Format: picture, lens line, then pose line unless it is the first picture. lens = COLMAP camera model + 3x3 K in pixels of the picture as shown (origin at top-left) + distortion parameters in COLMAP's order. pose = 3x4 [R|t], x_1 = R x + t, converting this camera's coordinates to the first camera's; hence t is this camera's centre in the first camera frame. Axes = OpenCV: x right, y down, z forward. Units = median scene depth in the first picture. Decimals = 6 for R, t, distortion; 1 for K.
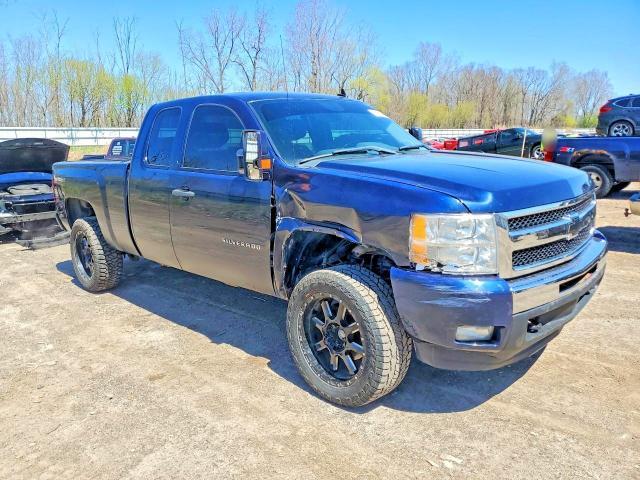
lens RADIAL K [[506.2, 0, 308.4], [0, 506.2, 231.7], [0, 0, 1]] dist [0.042469, -0.034601]
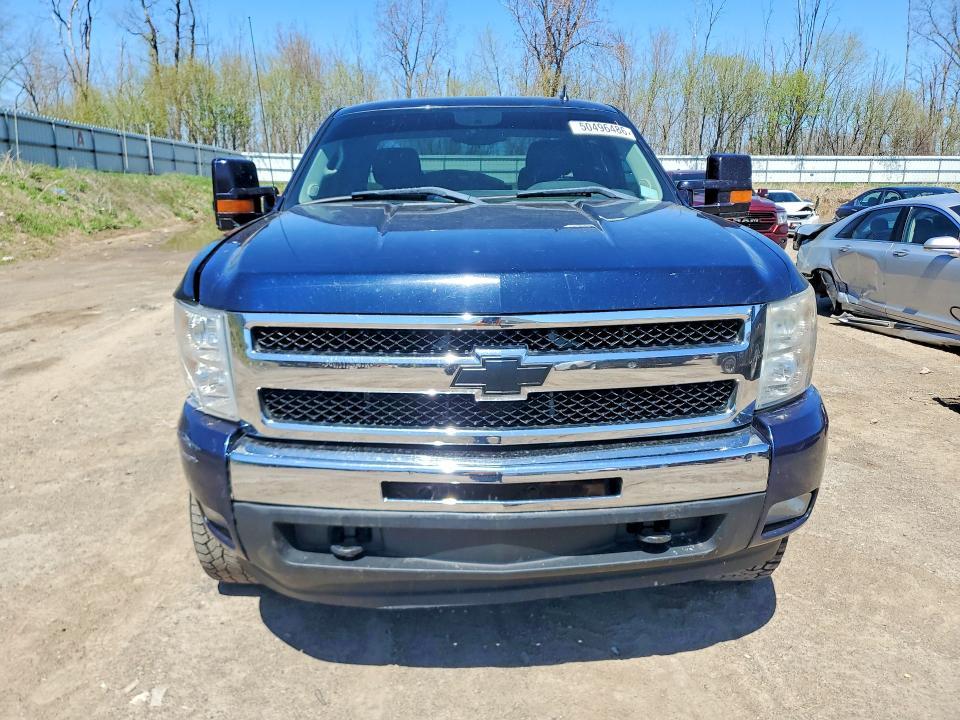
lens RADIAL K [[759.3, 0, 477.8], [0, 759.3, 353.9], [0, 0, 1]] dist [0.042469, -0.034601]
pose [[0.721554, 0.176498, -0.669484, 0.697133], [-0.141295, 0.984149, 0.107170, -0.073943], [0.677787, 0.017266, 0.735055, 0.358796]]
